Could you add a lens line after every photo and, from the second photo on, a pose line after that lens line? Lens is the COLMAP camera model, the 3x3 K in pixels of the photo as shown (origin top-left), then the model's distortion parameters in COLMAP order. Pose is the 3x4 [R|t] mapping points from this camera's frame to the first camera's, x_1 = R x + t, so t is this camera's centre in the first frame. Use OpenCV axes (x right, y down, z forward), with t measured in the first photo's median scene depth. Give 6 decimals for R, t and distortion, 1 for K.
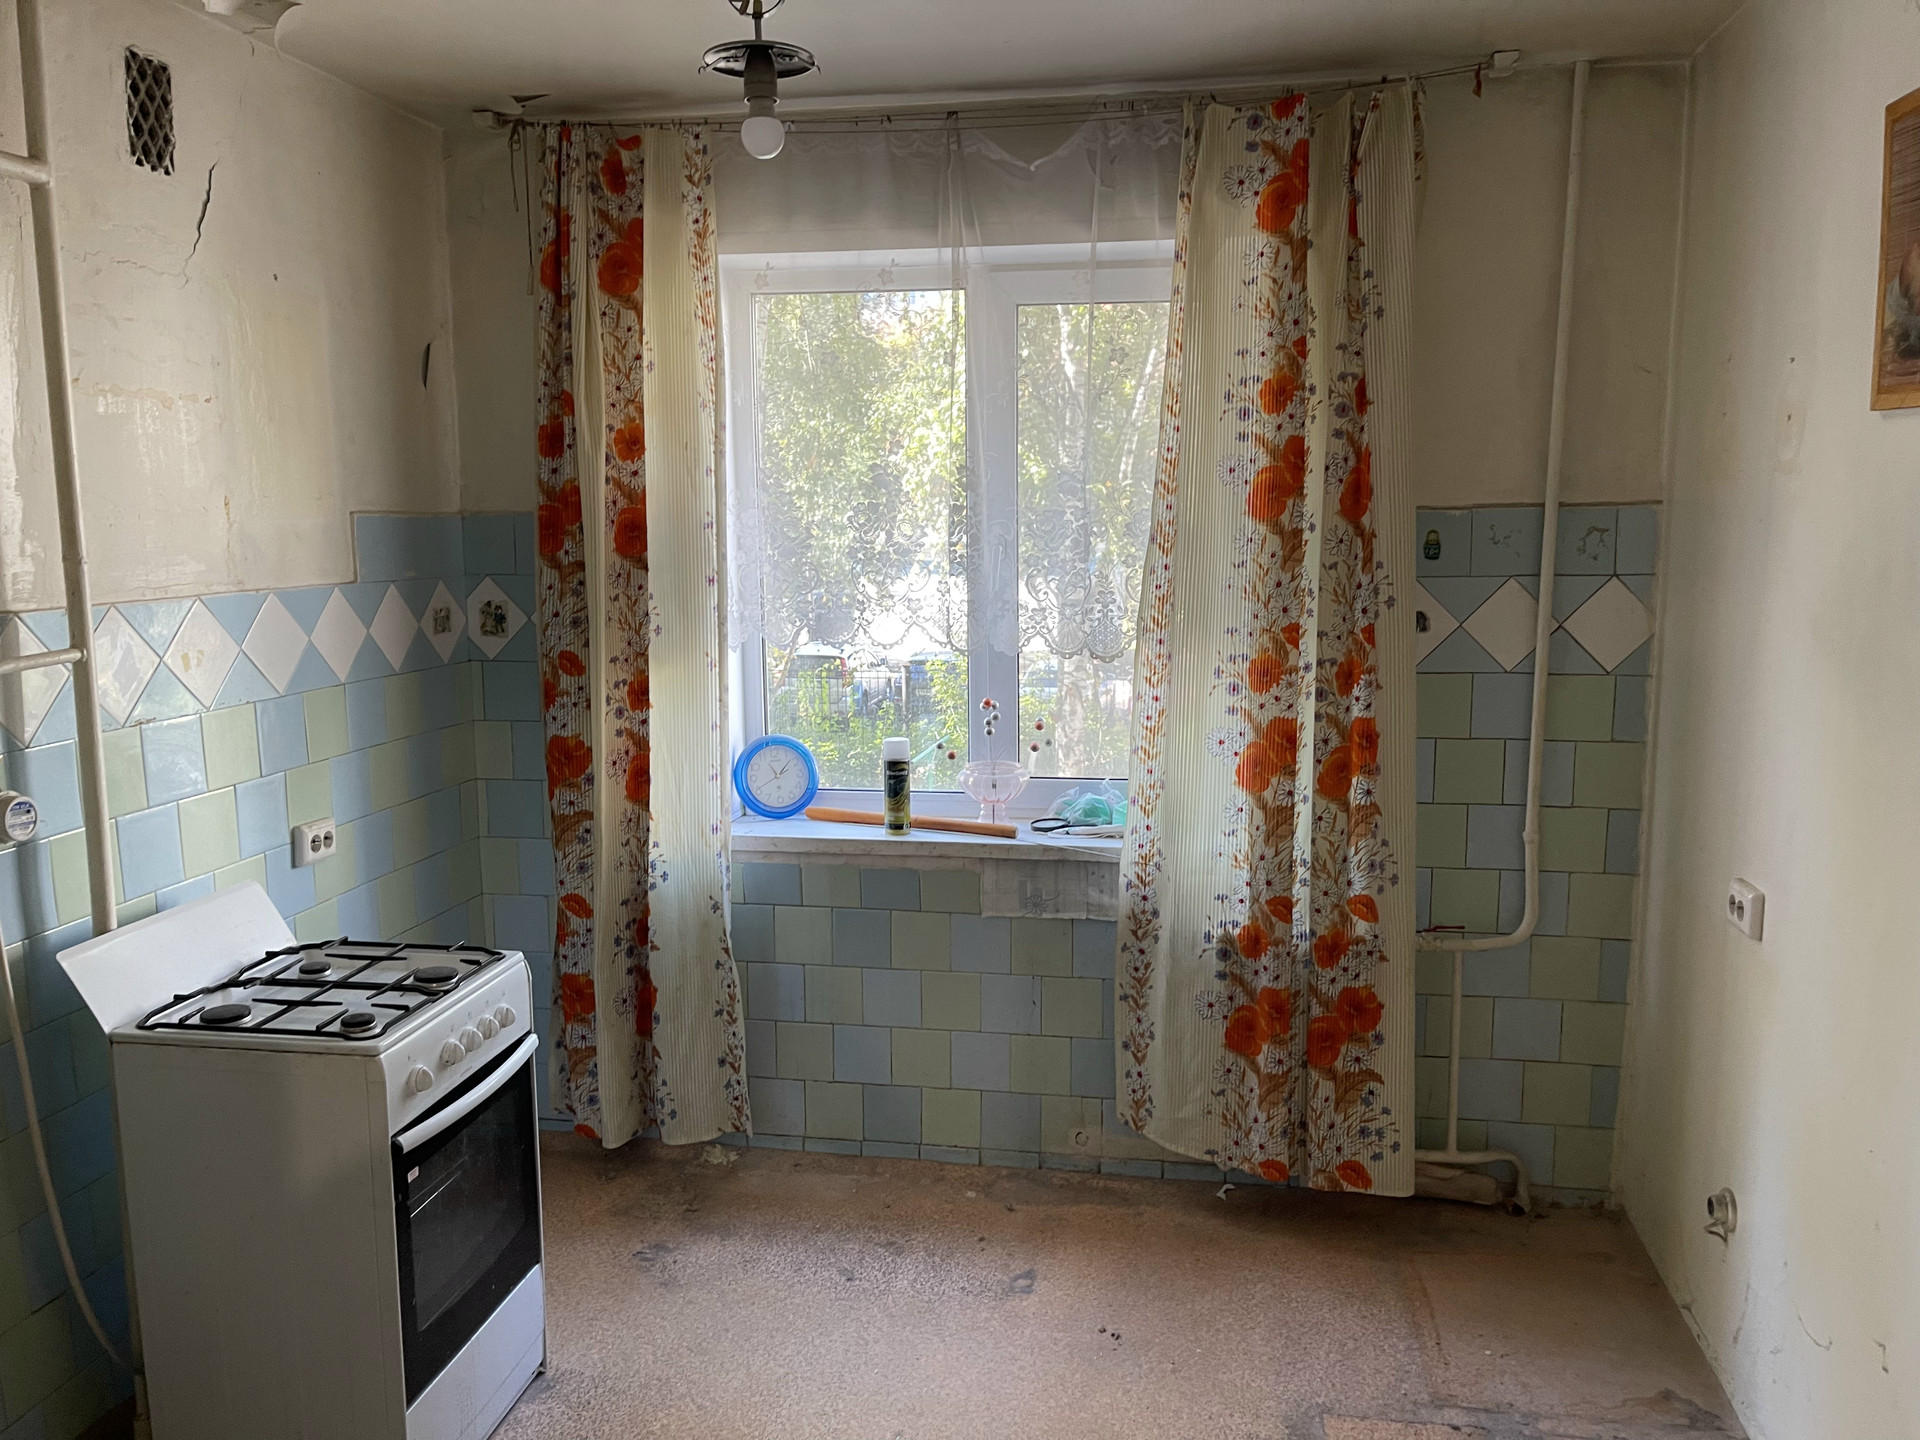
lens RADIAL K [[1444.4, 0, 966.5], [0, 1444.4, 755.3], [0, 0, 1]] dist [0.054783, -0.083142]
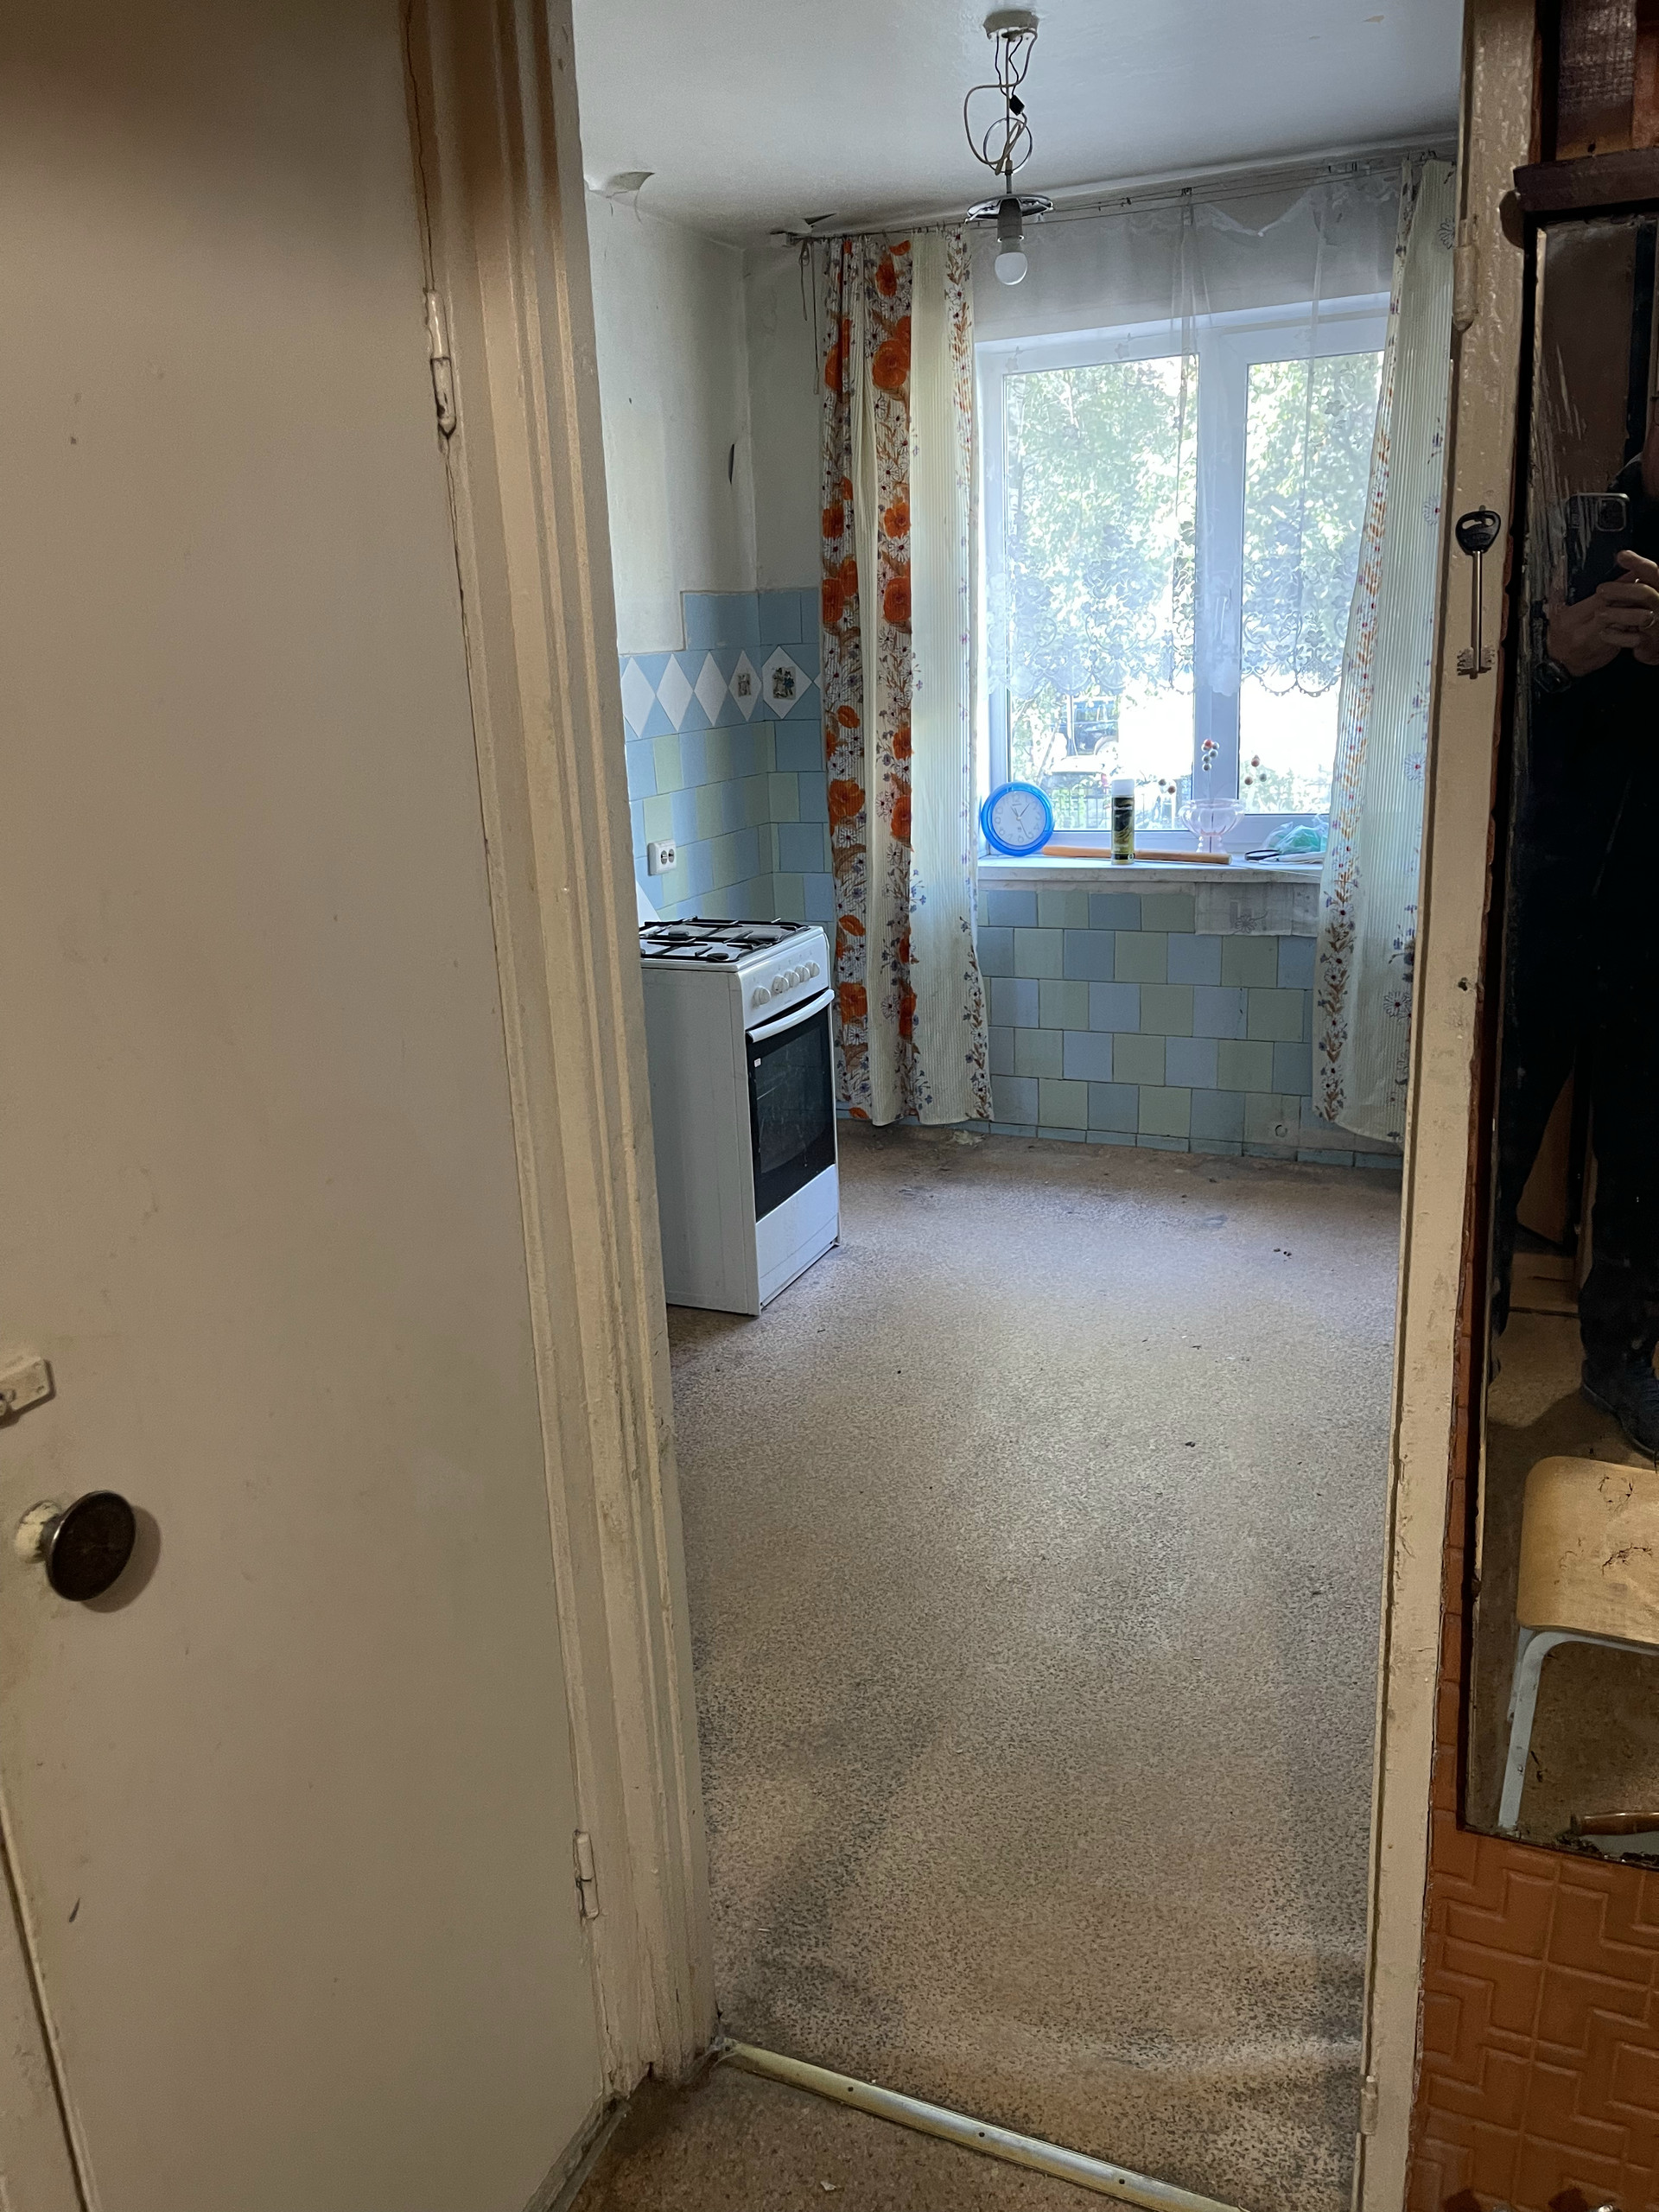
lens RADIAL K [[1622.7, 0, 829.5], [0, 1622.7, 1106.0], [0, 0, 1]] dist [0.080085, -0.100139]
pose [[0.968724, 0.029268, -0.246407, 0.053577], [0.002857, 0.991638, 0.129020, 0.081579], [0.248123, -0.125689, 0.960540, -0.337876]]
